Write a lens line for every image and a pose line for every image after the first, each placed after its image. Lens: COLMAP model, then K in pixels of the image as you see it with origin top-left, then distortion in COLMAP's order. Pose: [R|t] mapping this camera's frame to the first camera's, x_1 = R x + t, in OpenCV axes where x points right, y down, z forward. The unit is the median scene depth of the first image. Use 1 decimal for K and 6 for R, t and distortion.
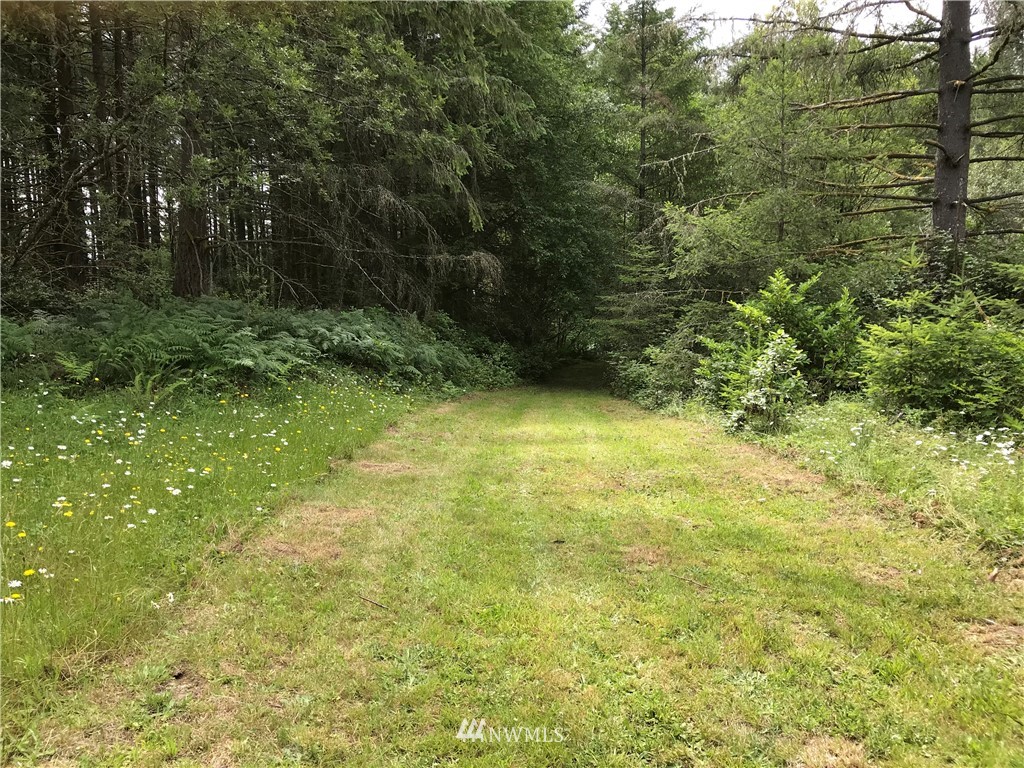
lens RADIAL K [[847.5, 0, 512.0], [0, 847.5, 384.0], [0, 0, 1]] dist [0.053032, -0.106148]
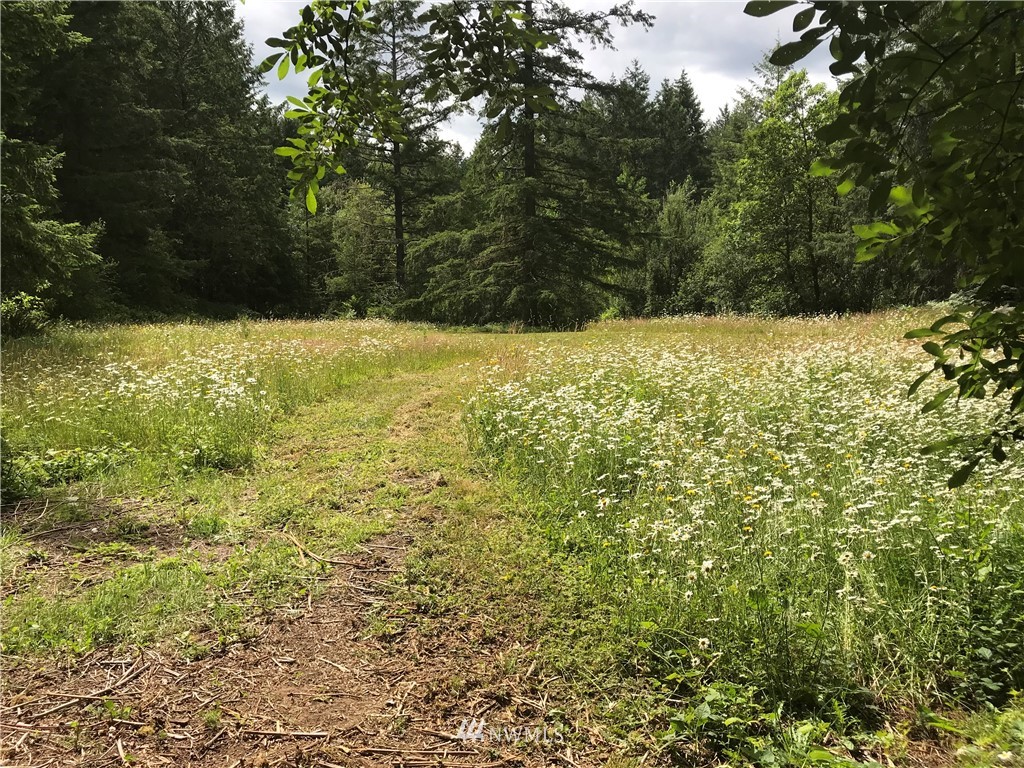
lens RADIAL K [[819.5, 0, 512.0], [0, 819.5, 384.0], [0, 0, 1]] dist [0.145666, -0.095460]
pose [[0.905044, -0.063296, 0.420583, -0.629907], [0.049883, 0.997836, 0.042827, 0.150403], [-0.422384, -0.017780, 0.906243, -2.649811]]
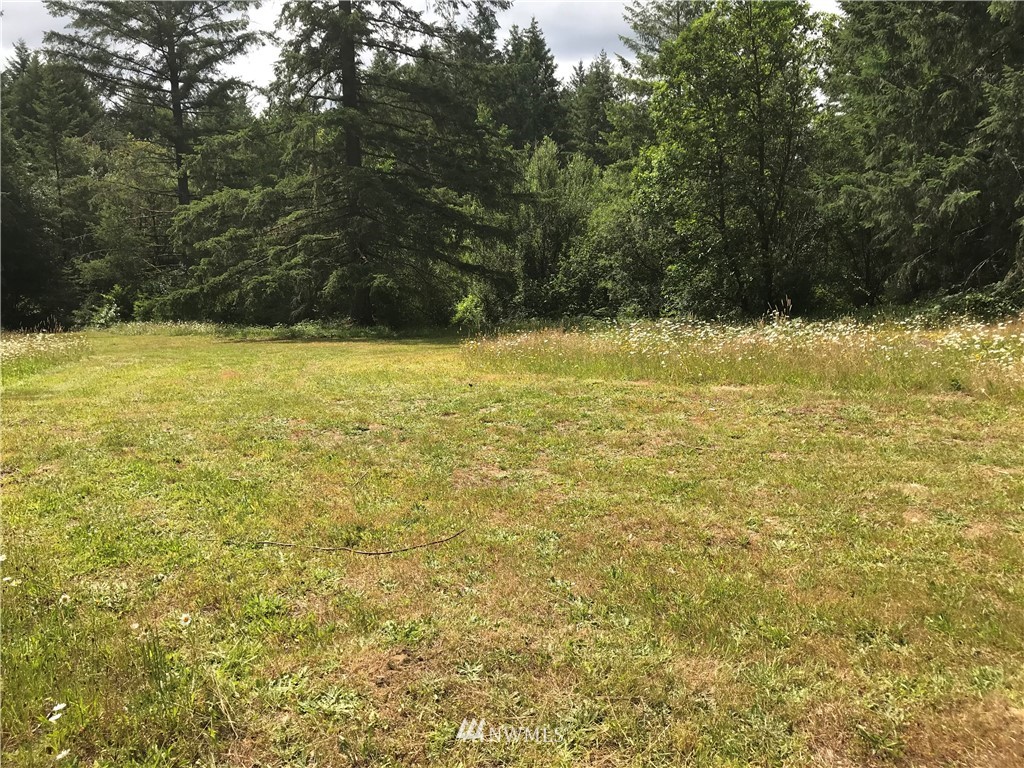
lens RADIAL K [[847.5, 0, 512.0], [0, 847.5, 384.0], [0, 0, 1]] dist [0.053032, -0.106148]
pose [[0.810591, -0.104913, 0.576139, -0.301269], [0.076817, 0.994370, 0.072996, 0.099372], [-0.580553, -0.014913, 0.814086, -2.047921]]
